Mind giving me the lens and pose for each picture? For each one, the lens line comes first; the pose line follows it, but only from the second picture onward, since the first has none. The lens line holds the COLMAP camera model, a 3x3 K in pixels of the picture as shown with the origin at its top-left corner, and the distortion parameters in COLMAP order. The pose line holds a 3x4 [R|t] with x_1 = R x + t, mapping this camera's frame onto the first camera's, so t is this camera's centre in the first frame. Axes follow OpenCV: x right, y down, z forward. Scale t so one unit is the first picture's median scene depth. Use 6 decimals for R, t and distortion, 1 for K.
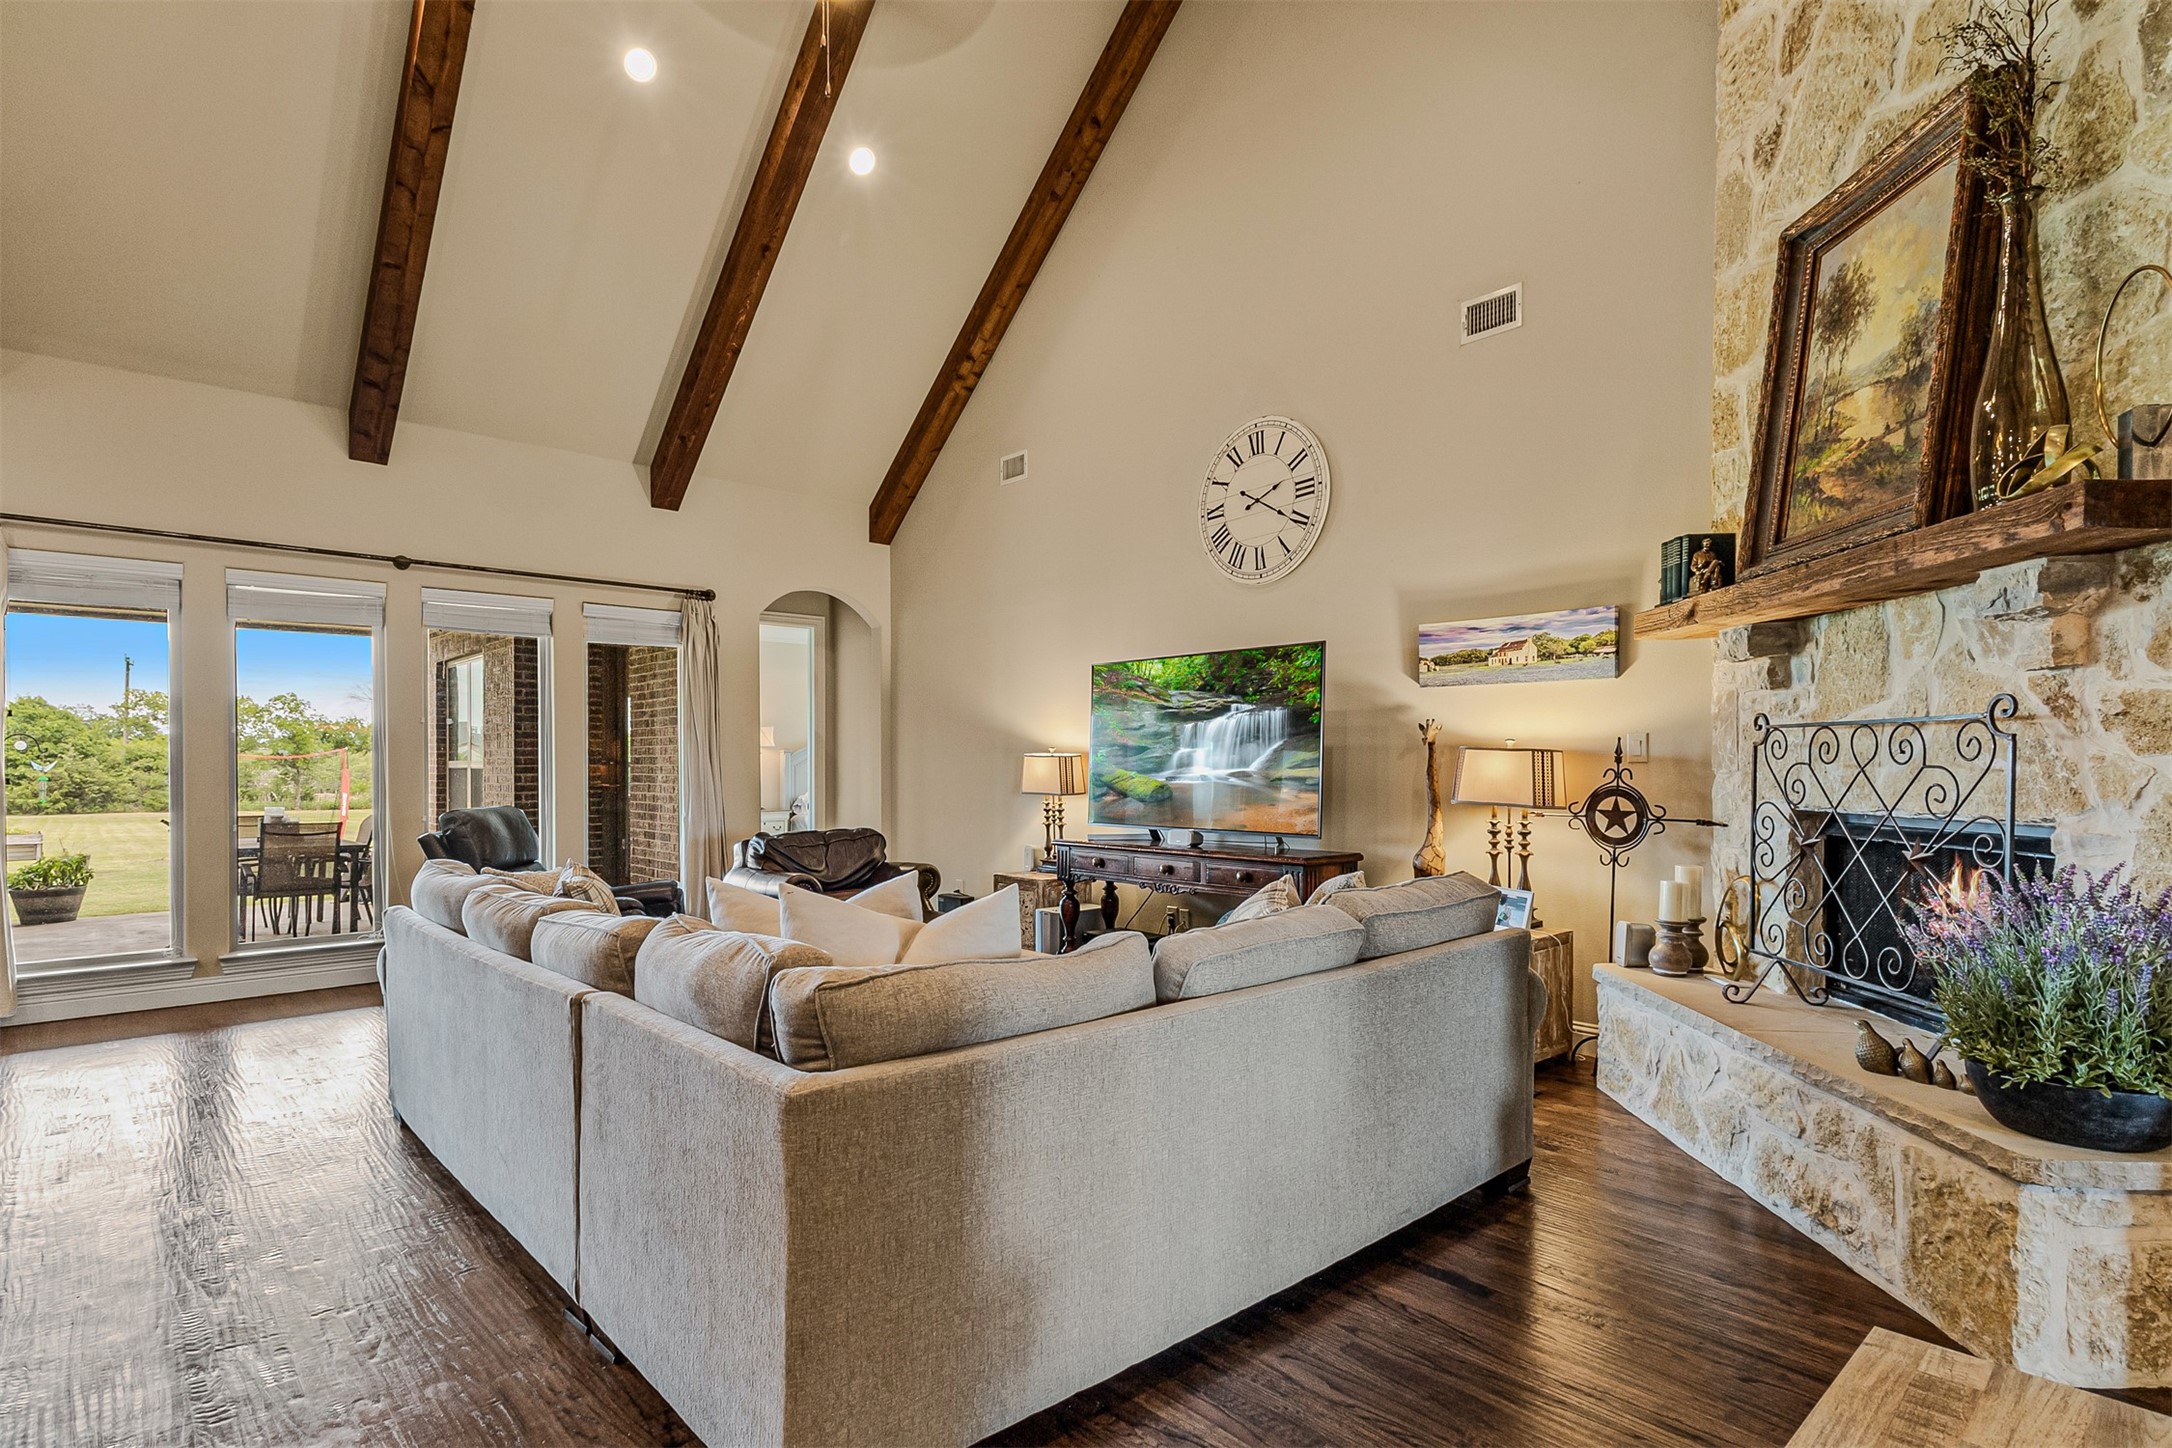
lens RADIAL K [[1112.6, 0, 1108.3], [0, 1112.6, 764.8], [0, 0, 1]] dist [0.040074, 0.000797]
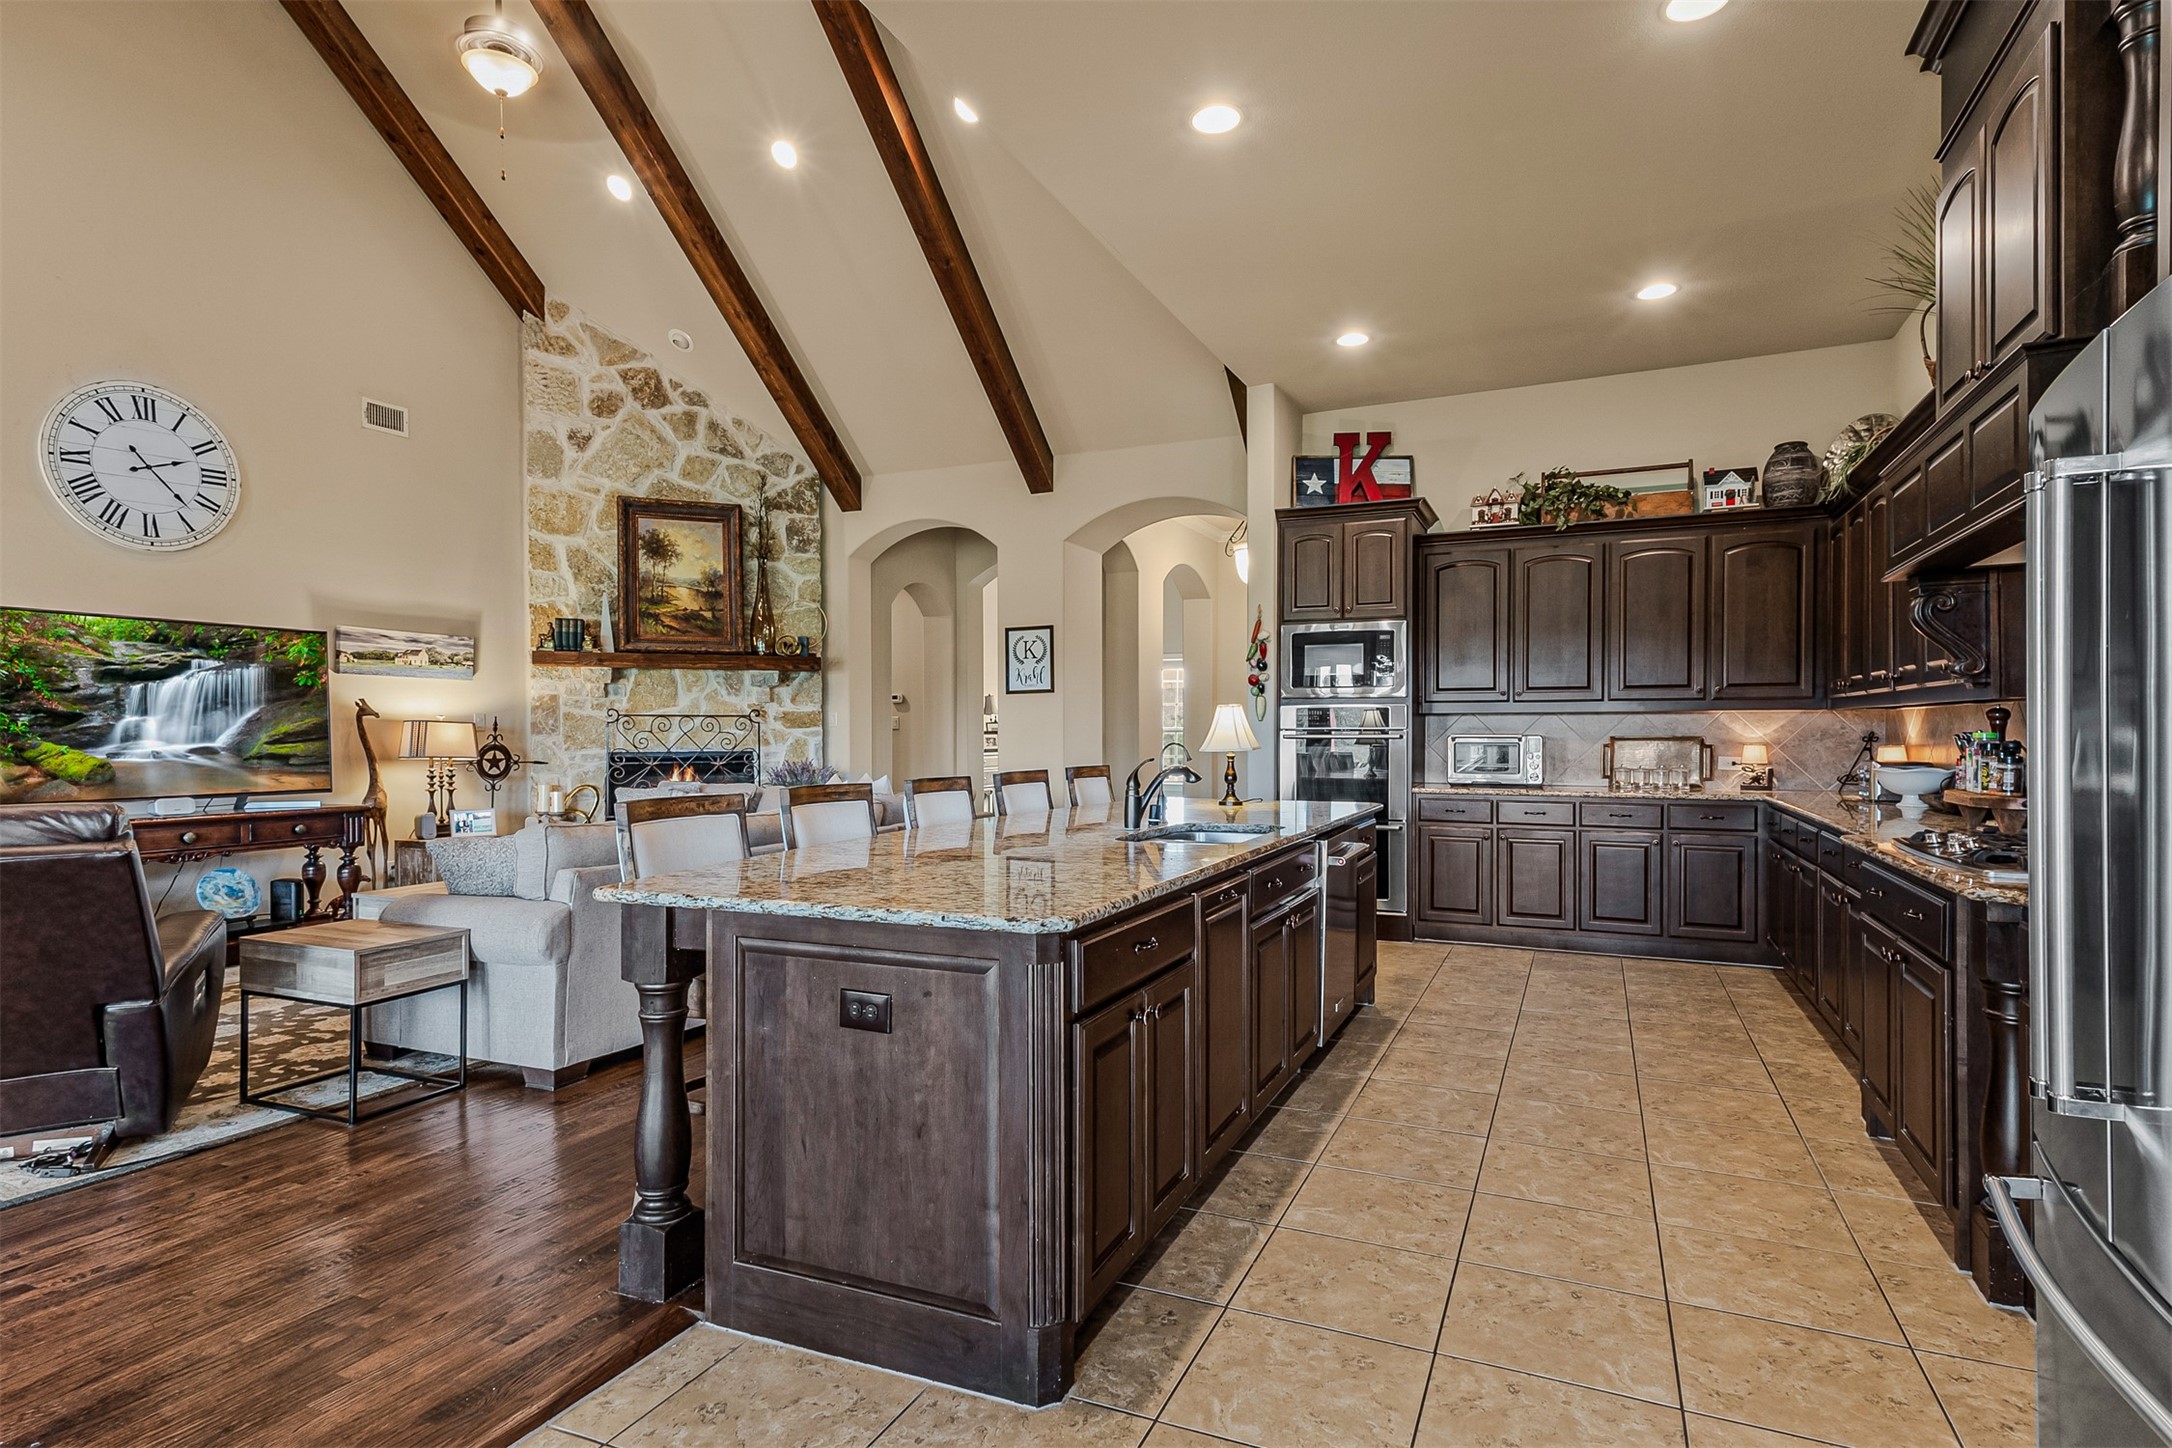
lens RADIAL K [[1112.6, 0, 1092.3], [0, 1112.6, 736.3], [0, 0, 1]] dist [0.040074, 0.000797]
pose [[-0.396628, -0.004109, 0.917970, -1.366744], [0.002345, 0.999982, 0.005489, -0.000895], [-0.917976, 0.004330, -0.396612, 0.762301]]
